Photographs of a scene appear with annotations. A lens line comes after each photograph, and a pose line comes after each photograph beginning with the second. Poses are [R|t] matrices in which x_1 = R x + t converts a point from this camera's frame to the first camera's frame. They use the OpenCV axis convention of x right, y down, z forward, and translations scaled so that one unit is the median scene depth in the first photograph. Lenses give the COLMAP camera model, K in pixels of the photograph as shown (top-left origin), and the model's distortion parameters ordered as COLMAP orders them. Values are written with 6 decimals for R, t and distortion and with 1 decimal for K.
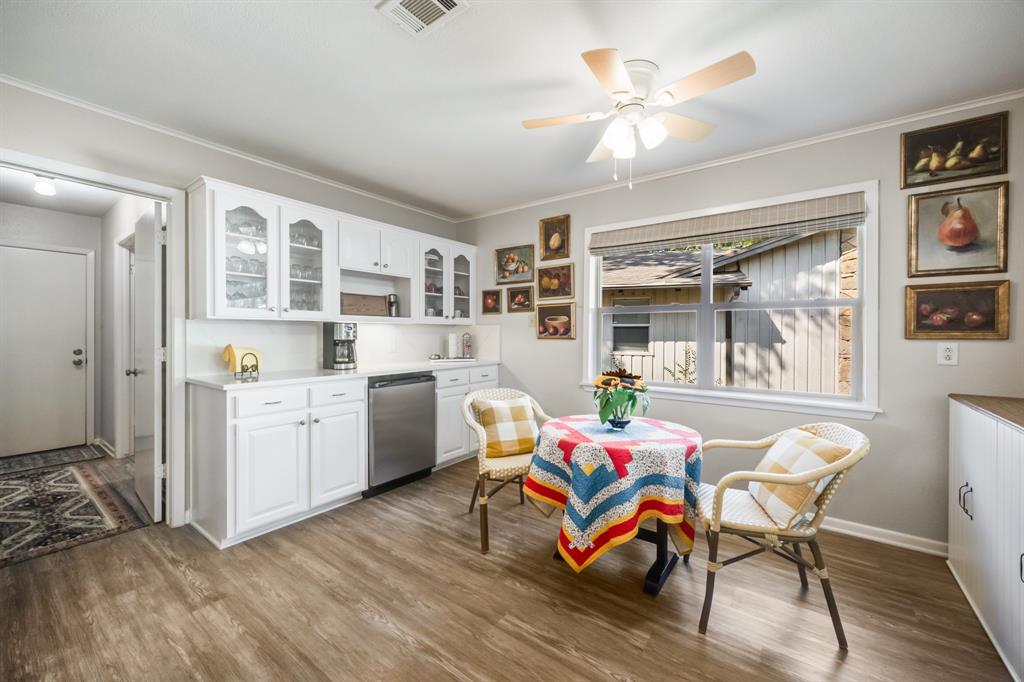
lens RADIAL K [[403.9, 0, 512.0], [0, 403.9, 341.0], [0, 0, 1]] dist [0.000354, -0.000039]
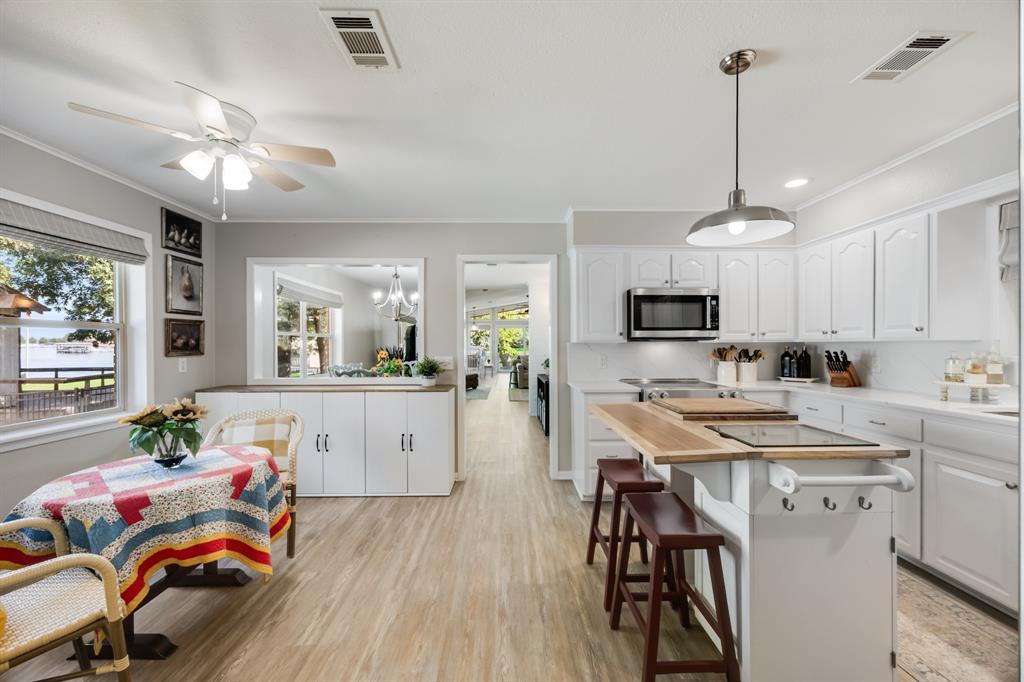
lens RADIAL K [[392.5, 0, 512.8], [0, 392.5, 345.1], [0, 0, 1]] dist [0.000481, 0.000135]
pose [[-0.608593, -0.003185, 0.793477, -0.635640], [0.016810, 0.999716, 0.016907, -0.036664], [-0.793305, 0.023628, -0.608366, 0.679539]]
